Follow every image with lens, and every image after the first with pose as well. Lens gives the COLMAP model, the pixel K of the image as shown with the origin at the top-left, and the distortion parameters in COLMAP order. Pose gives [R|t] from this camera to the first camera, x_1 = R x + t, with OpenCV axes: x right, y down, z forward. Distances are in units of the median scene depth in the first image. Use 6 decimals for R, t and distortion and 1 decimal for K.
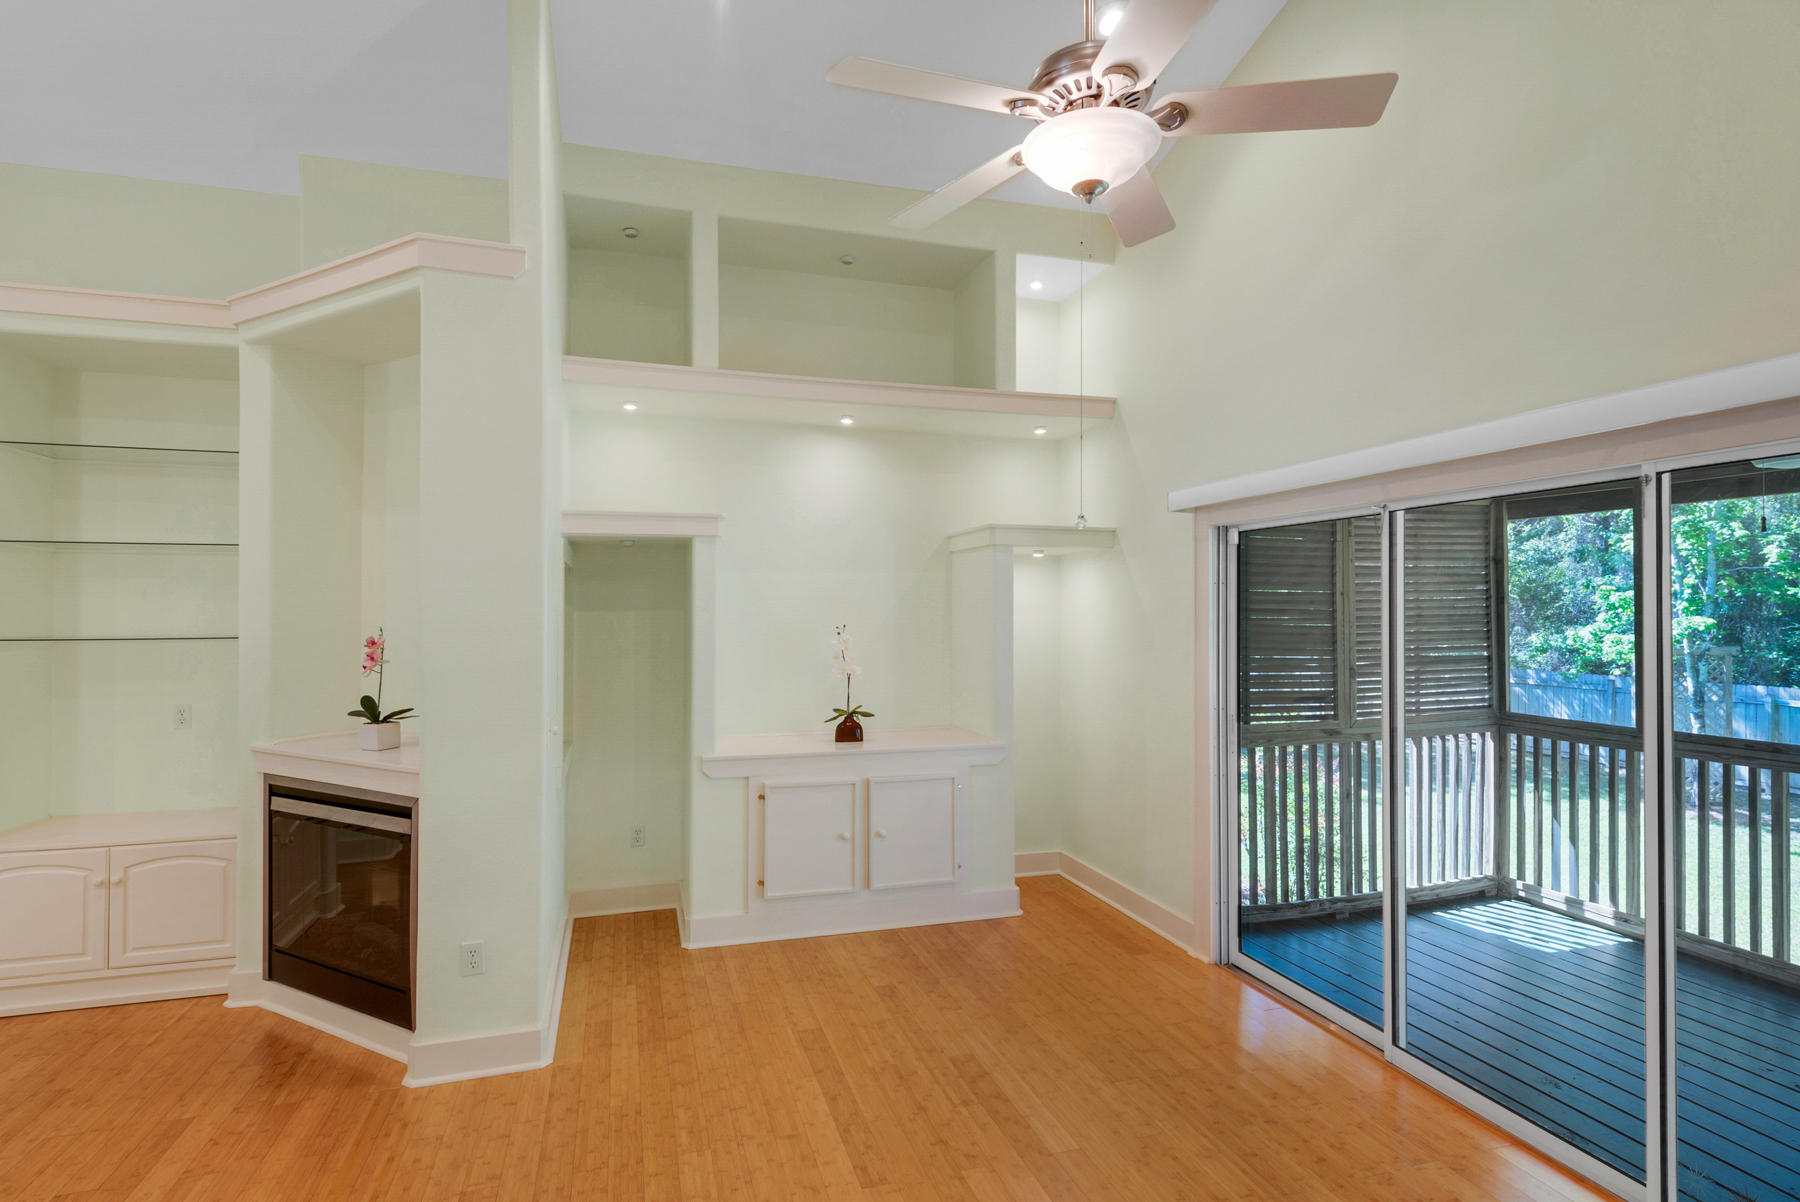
lens RADIAL K [[884.4, 0, 885.9], [0, 884.4, 602.7], [0, 0, 1]] dist [0.012477, -0.001379]
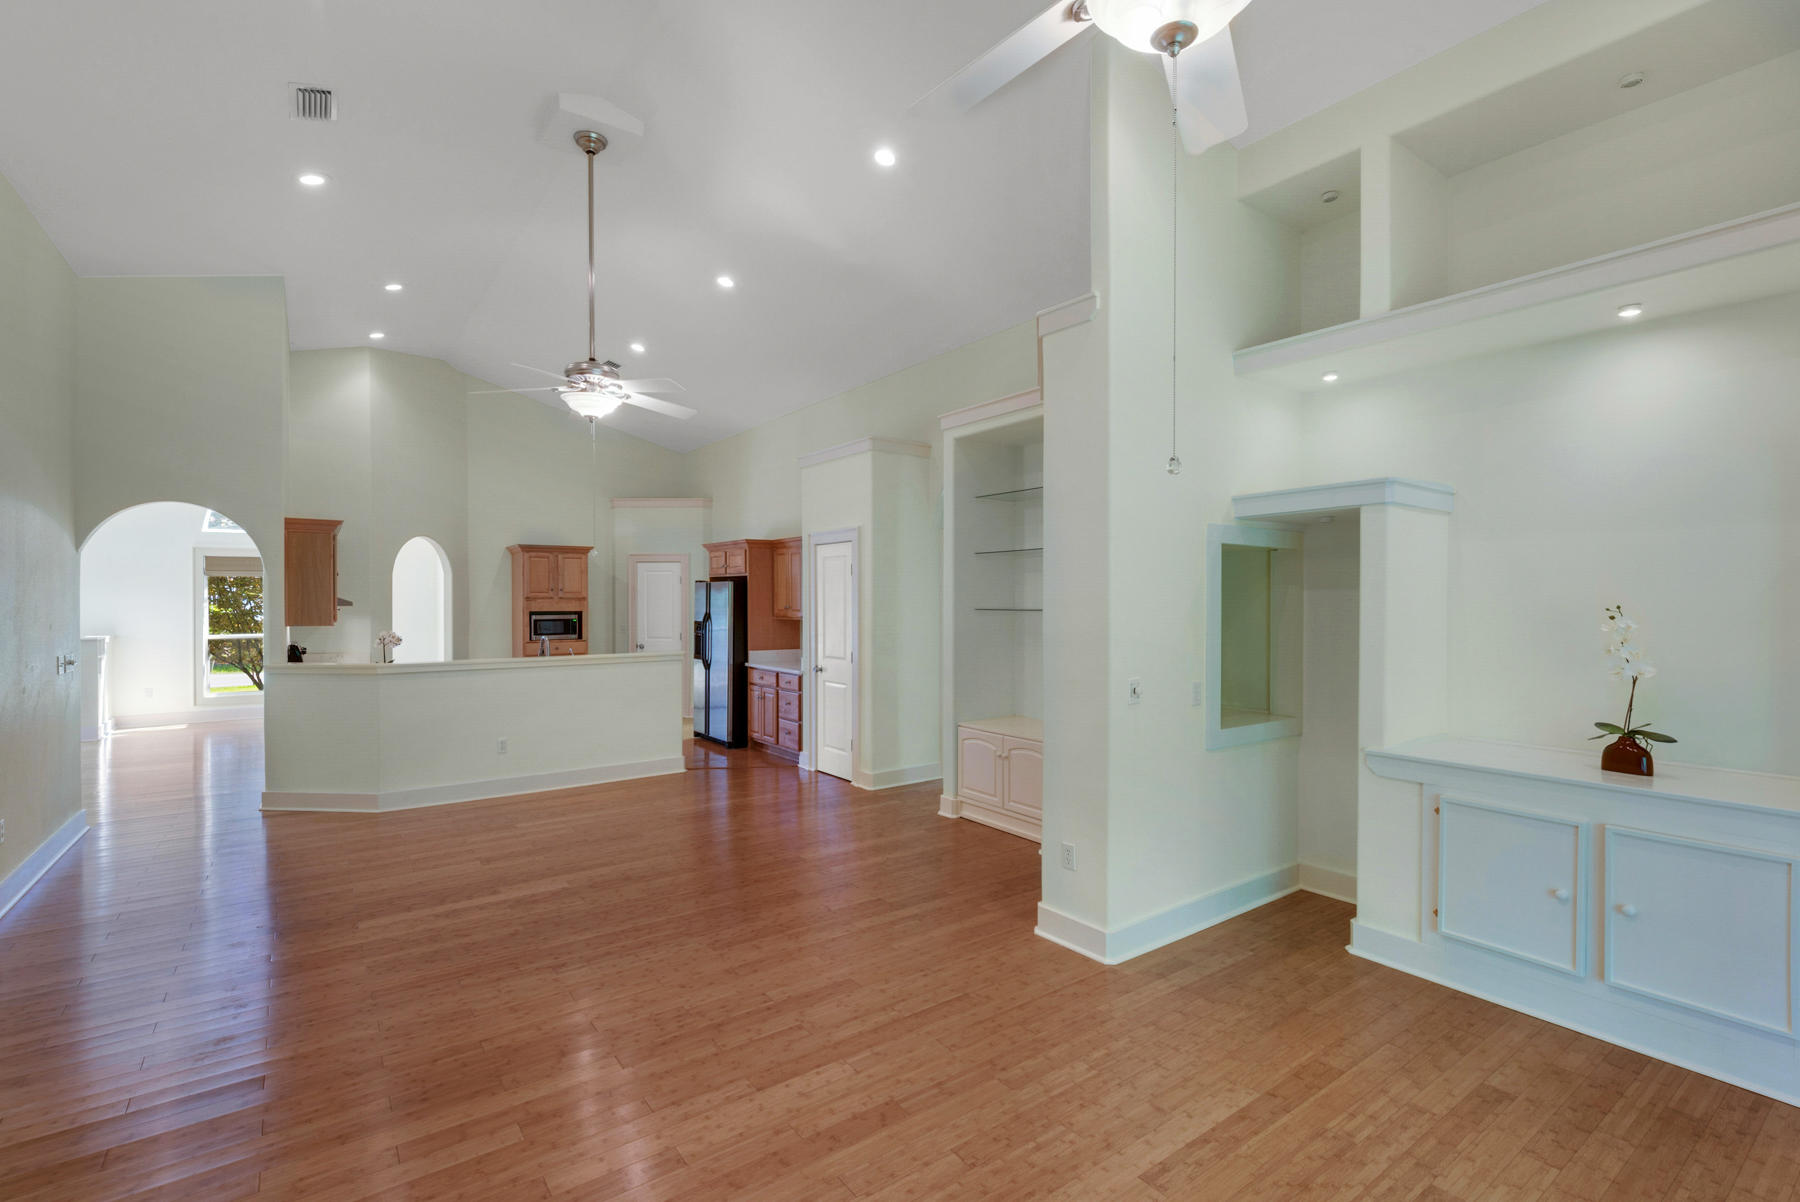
lens RADIAL K [[836.6, 0, 908.9], [0, 836.6, 601.2], [0, 0, 1]] dist [0.012163, -0.001369]
pose [[0.336495, 0.003093, -0.941680, 0.440763], [0.011285, 0.999910, 0.007317, 0.011154], [0.941618, -0.013089, 0.336430, 0.269427]]
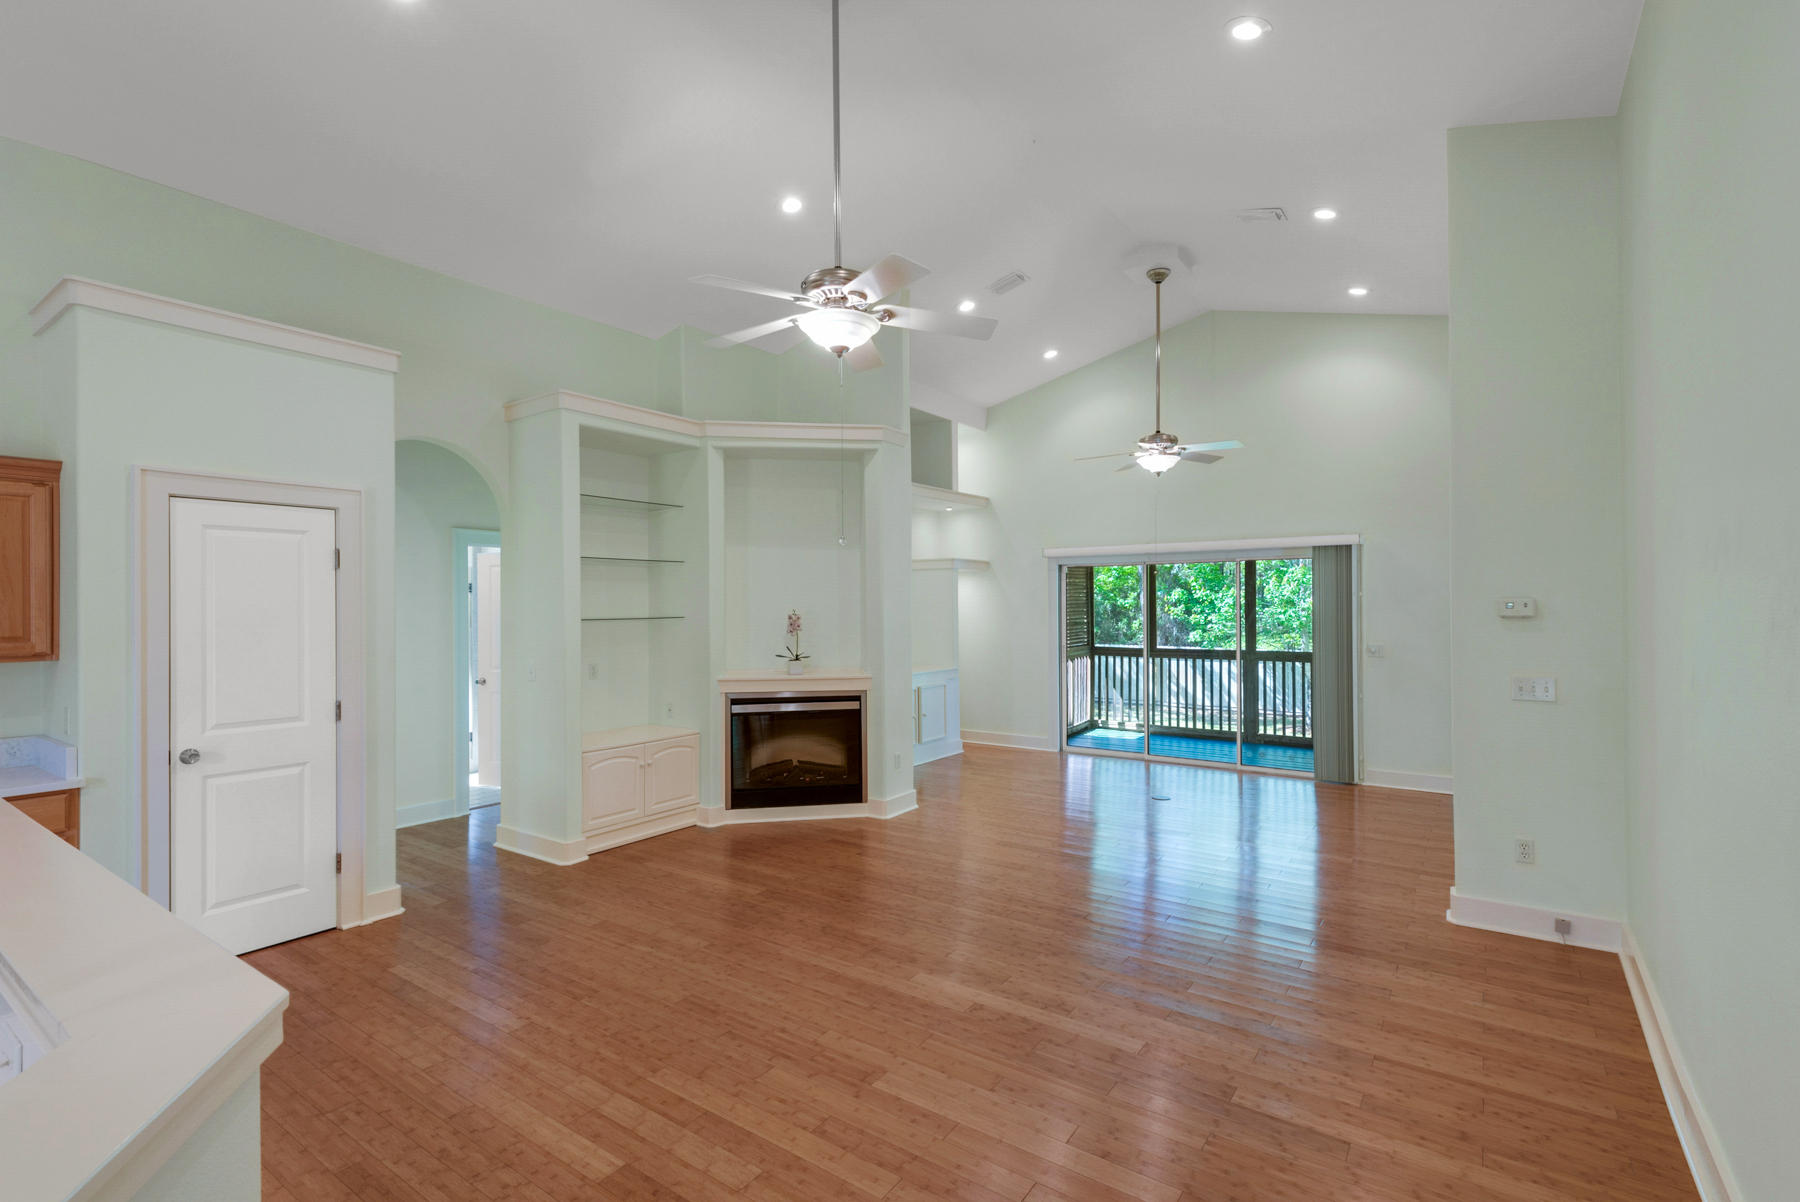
lens RADIAL K [[807.5, 0, 885.0], [0, 807.5, 599.2], [0, 0, 1]] dist [0.008182, -0.002735]
pose [[0.795160, 0.001599, 0.606397, -1.212487], [-0.000124, 0.999997, -0.002475, 0.008493], [-0.606399, 0.001893, 0.795158, -0.394446]]
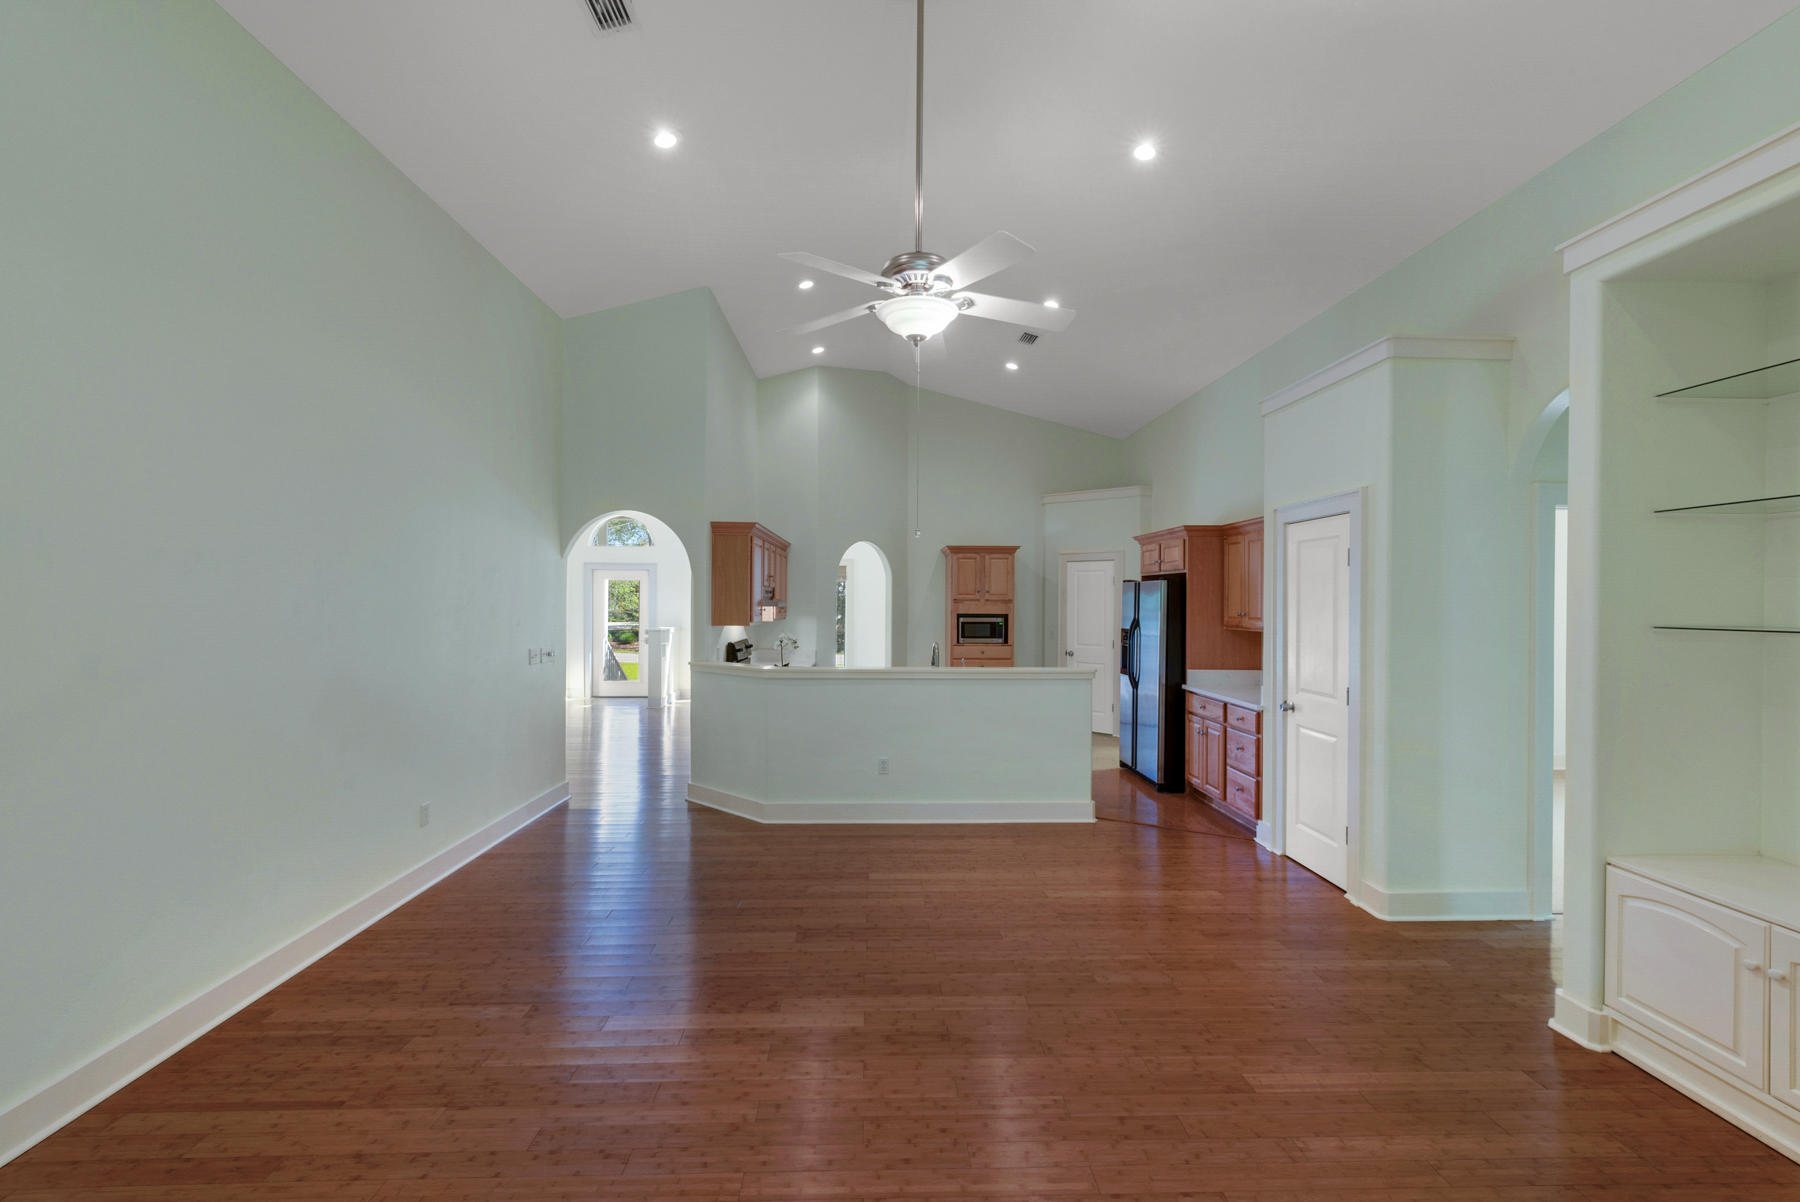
lens RADIAL K [[745.6, 0, 881.9], [0, 745.6, 606.5], [0, 0, 1]] dist [0.004284, -0.001301]
pose [[-0.265015, 0.006653, -0.964221, -0.094753], [0.005157, 0.999972, 0.005483, 0.012690], [0.964230, -0.003519, -0.265042, 0.402750]]
